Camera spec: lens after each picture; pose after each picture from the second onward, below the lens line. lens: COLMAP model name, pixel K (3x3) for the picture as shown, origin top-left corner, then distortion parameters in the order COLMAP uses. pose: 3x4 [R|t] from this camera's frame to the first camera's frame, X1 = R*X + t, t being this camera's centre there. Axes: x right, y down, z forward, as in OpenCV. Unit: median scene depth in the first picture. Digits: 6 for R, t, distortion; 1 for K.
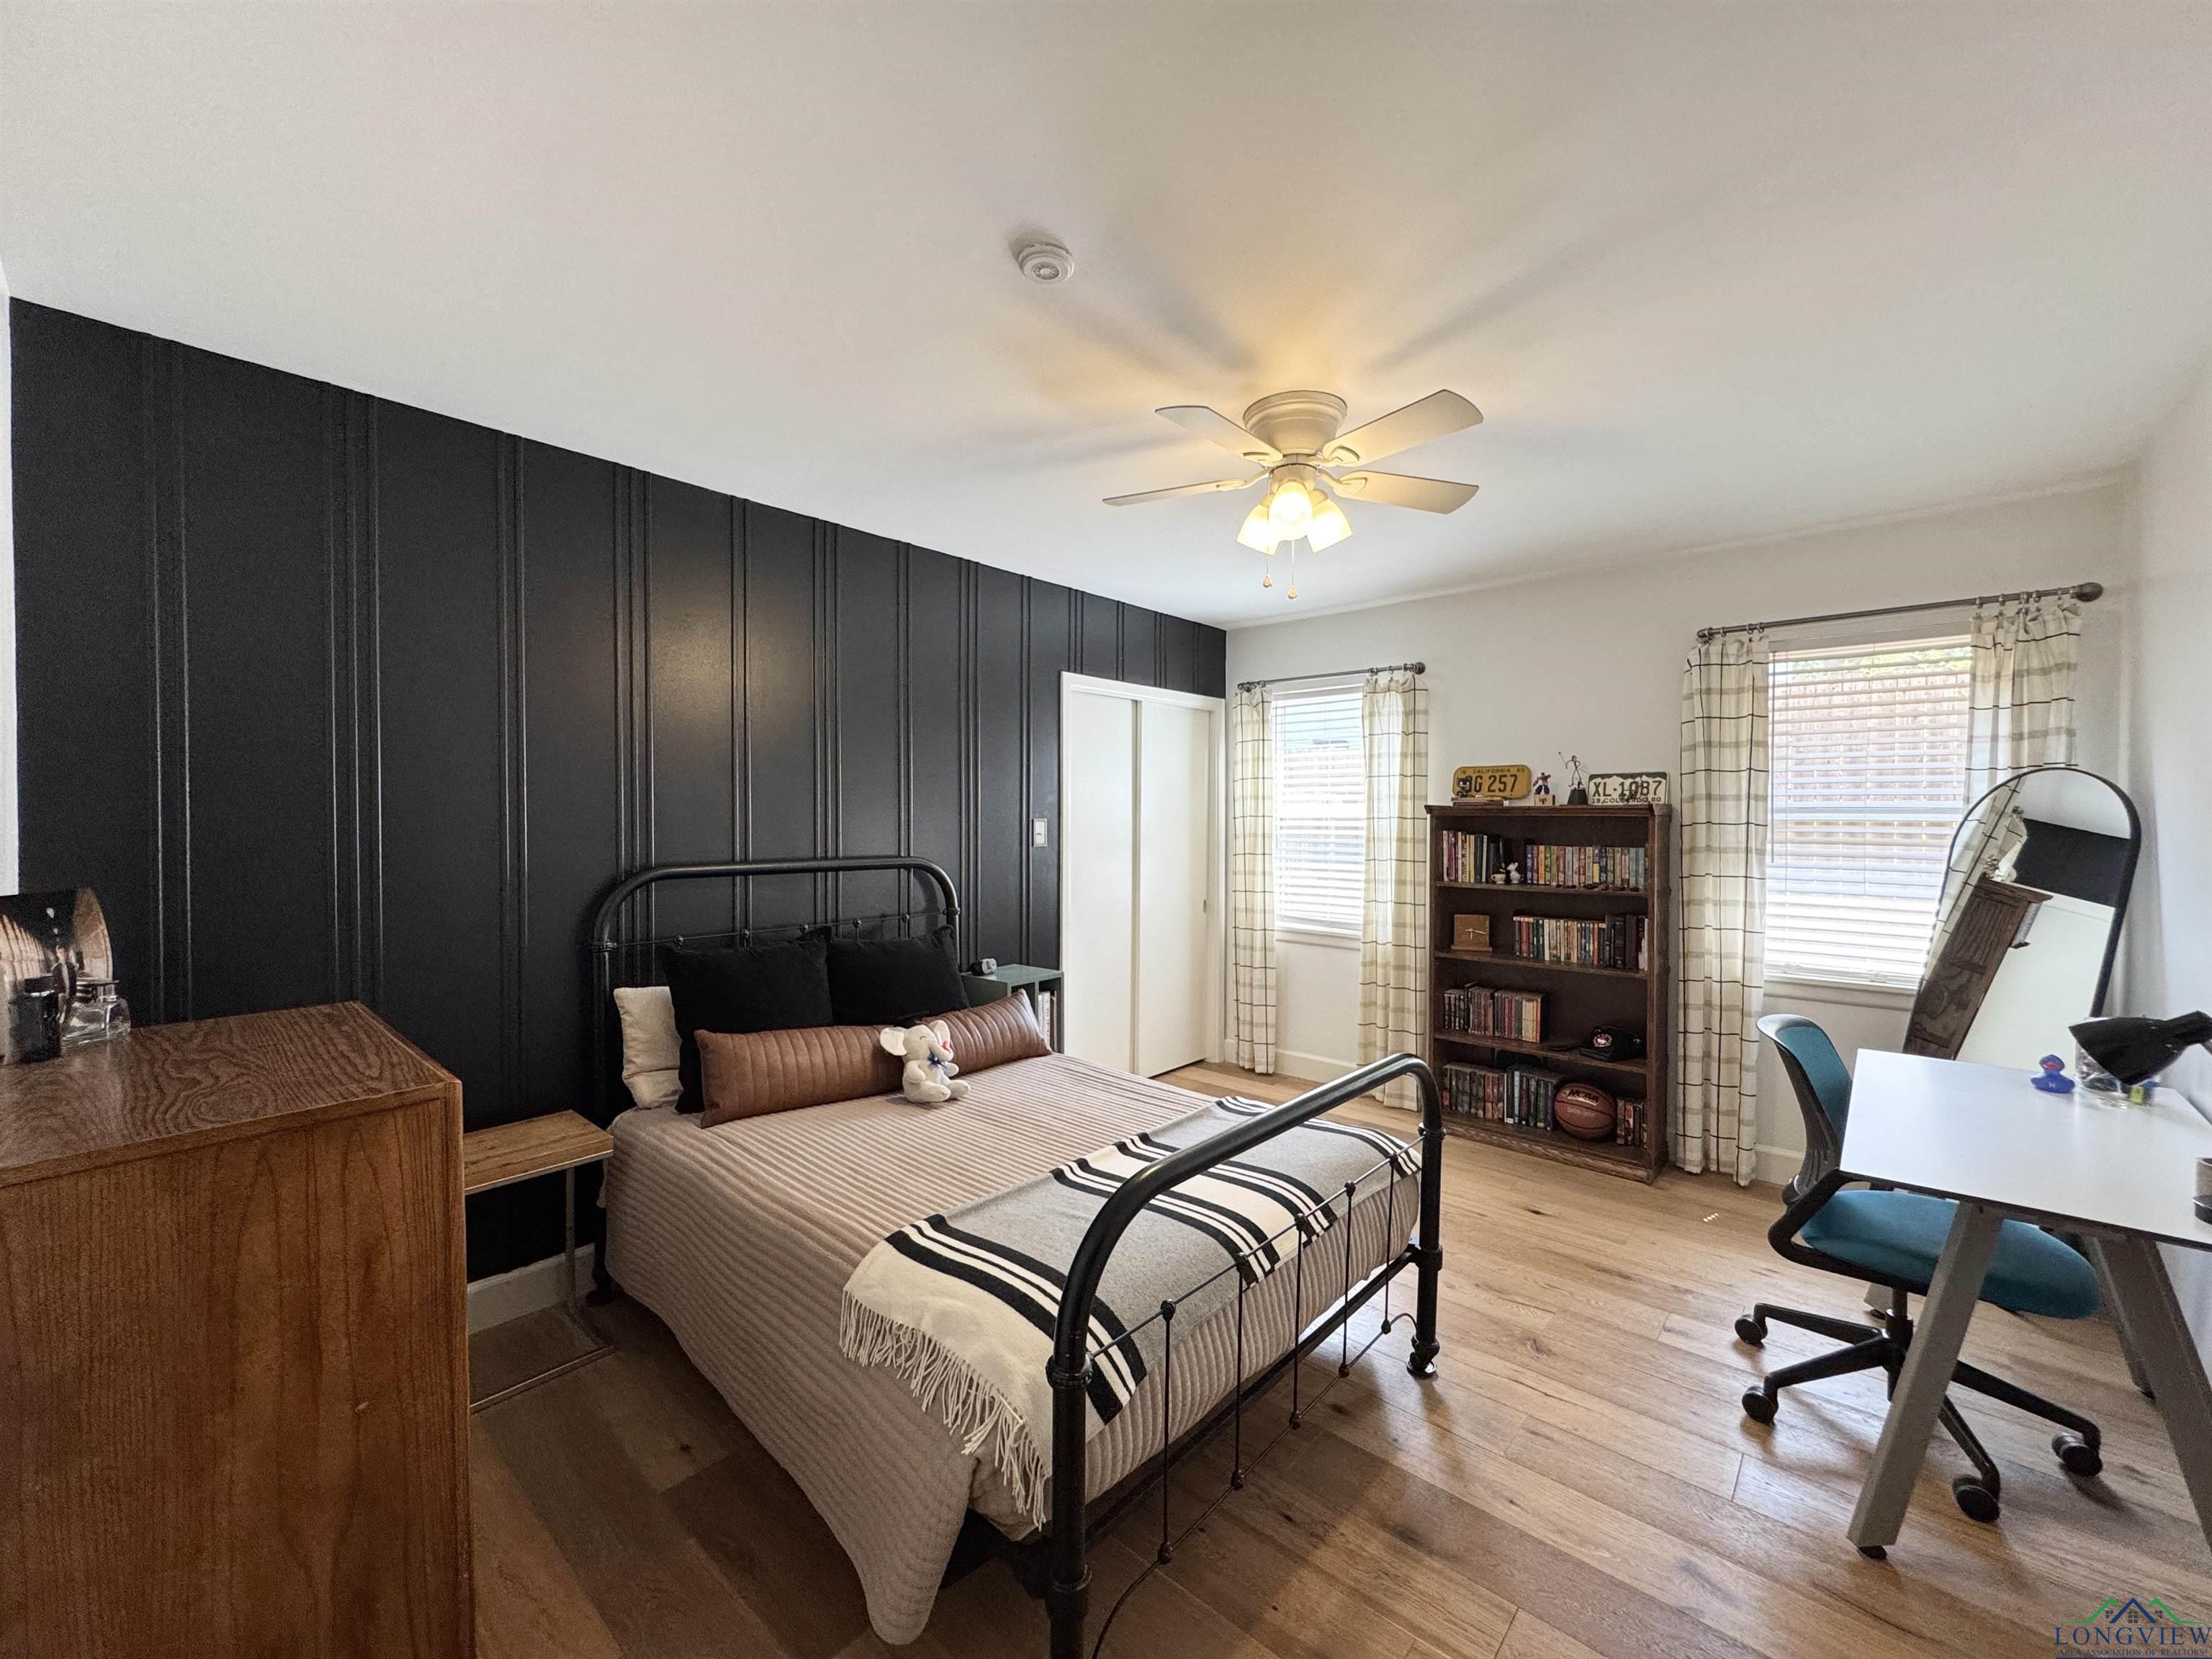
lens RADIAL K [[881.7, 0, 1108.6], [0, 881.7, 828.2], [0, 0, 1]] dist [-0.001840, 0.000423]
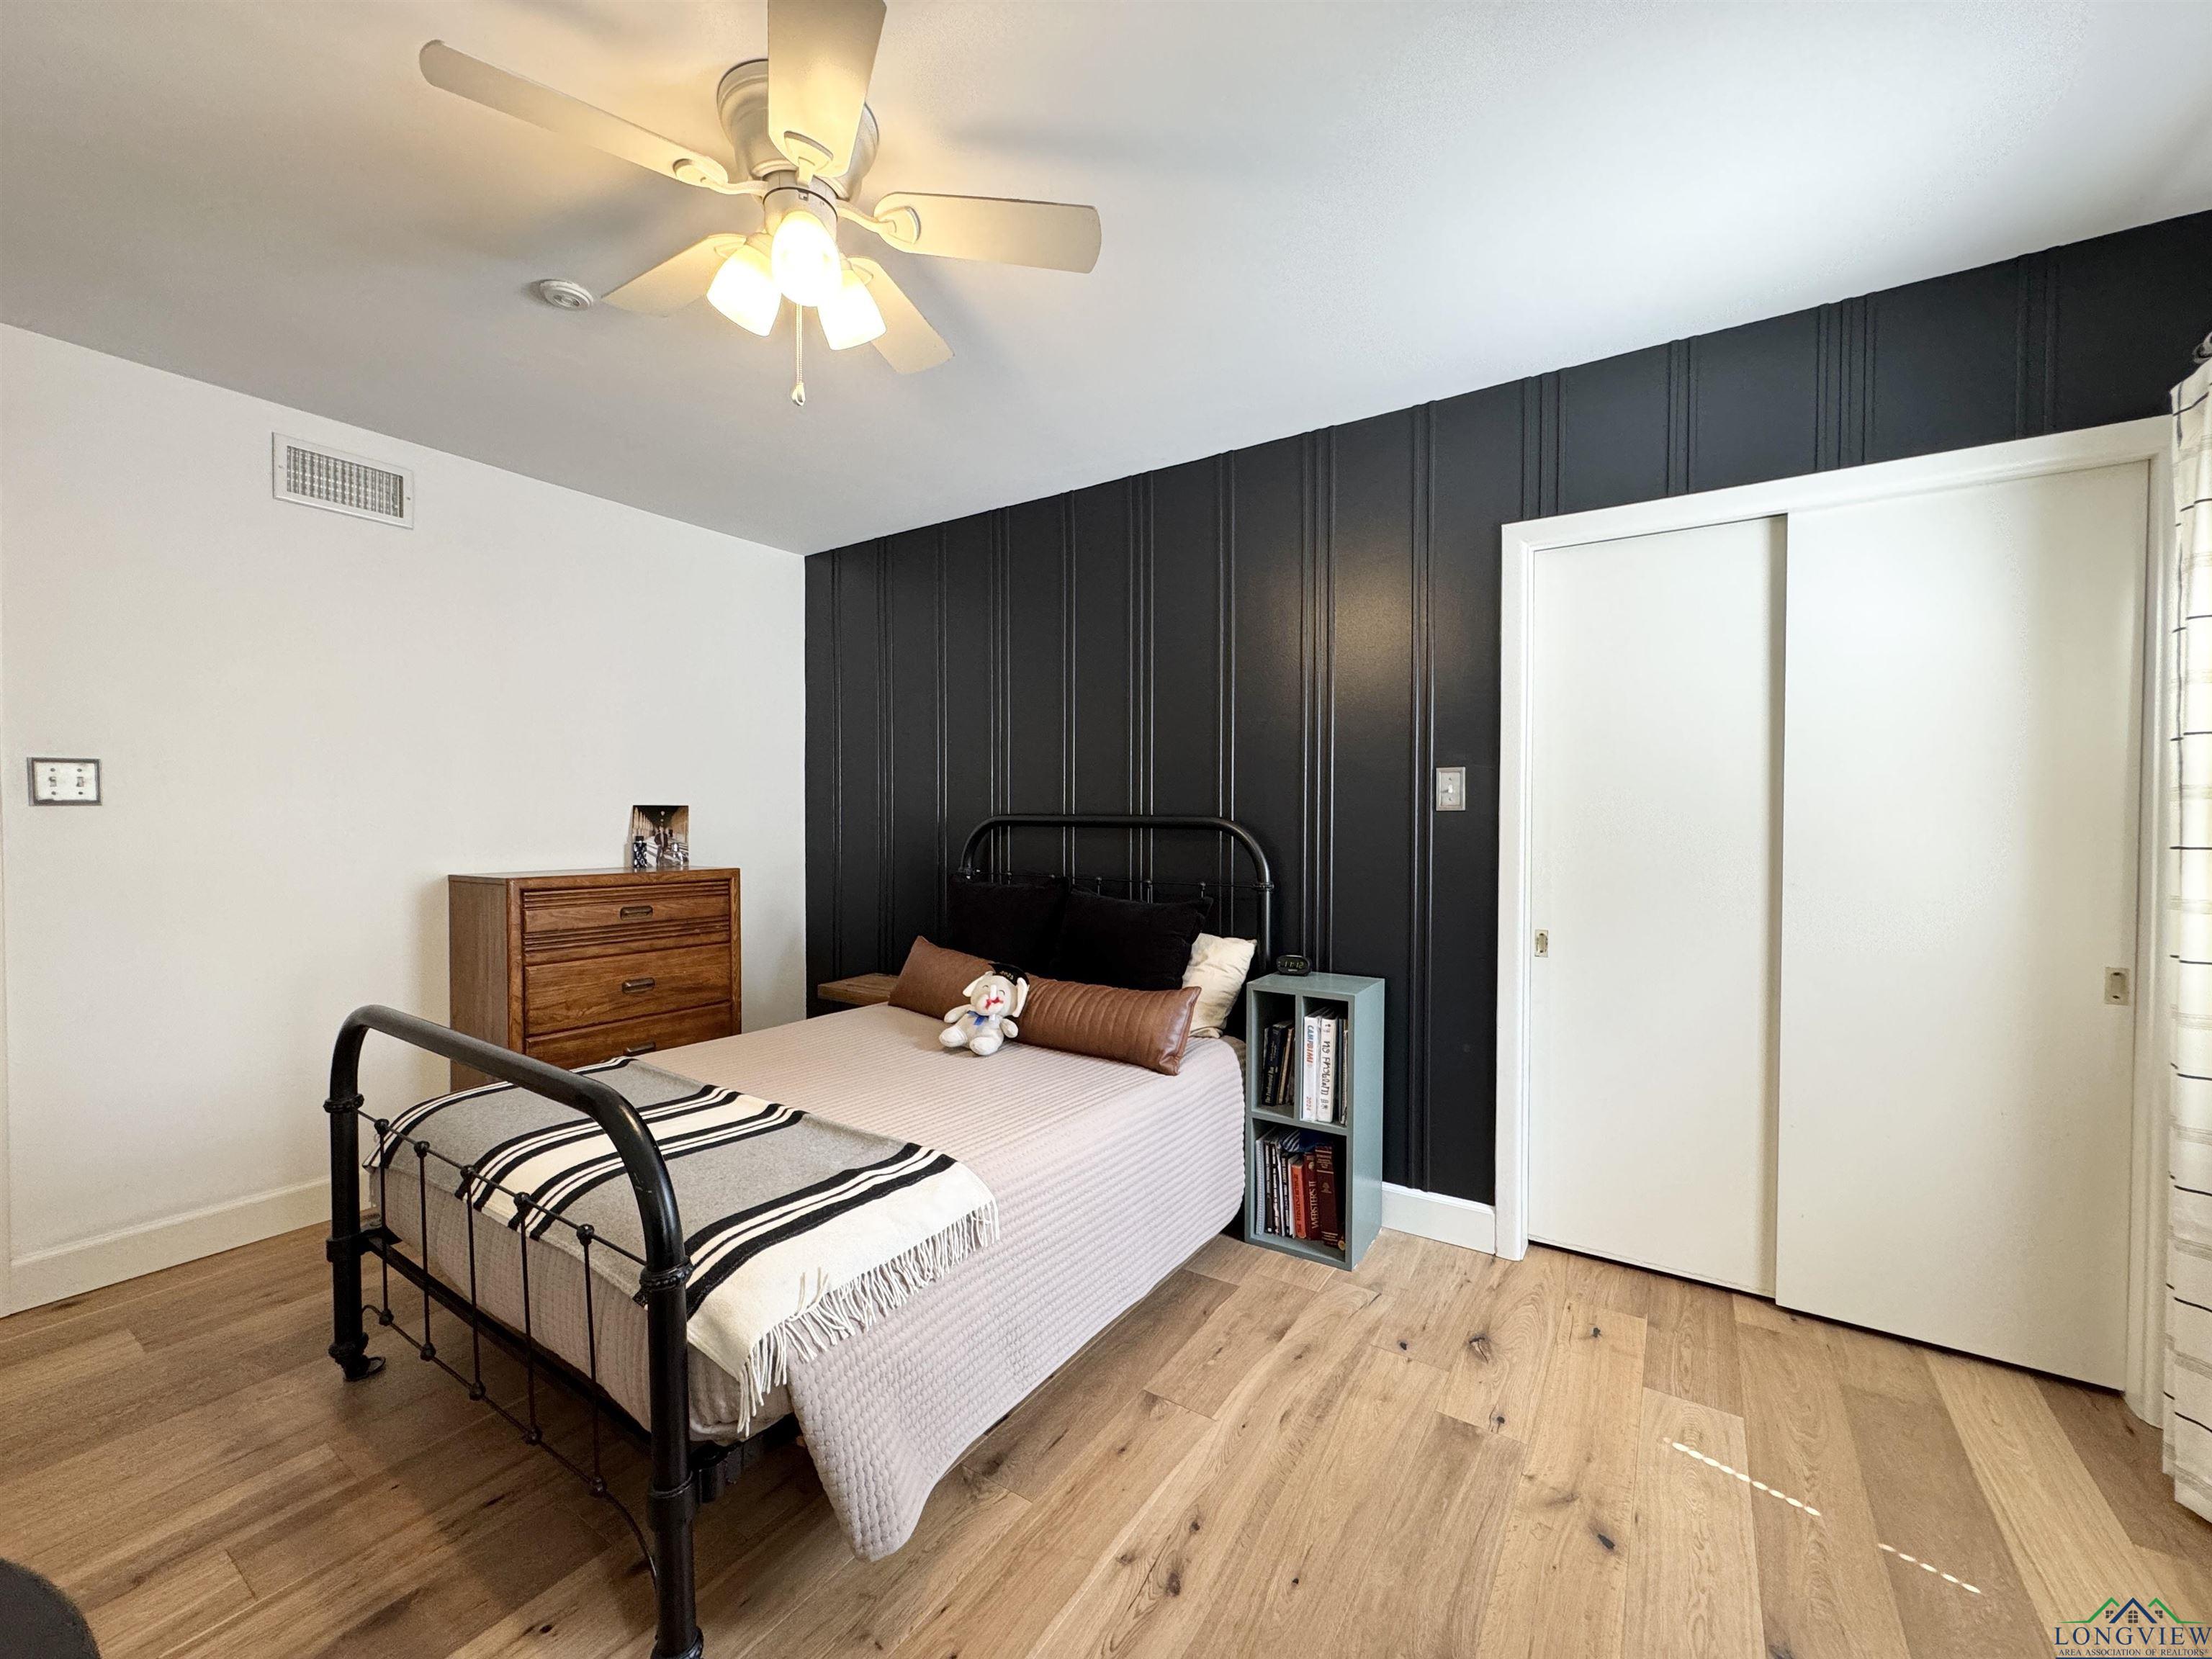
lens RADIAL K [[881.7, 0, 1108.6], [0, 881.7, 828.2], [0, 0, 1]] dist [-0.001840, 0.000423]
pose [[0.151483, 0.016032, -0.988330, 0.586381], [-0.016441, 0.999771, 0.013697, 0.032363], [0.988323, 0.014174, 0.151712, 0.731090]]
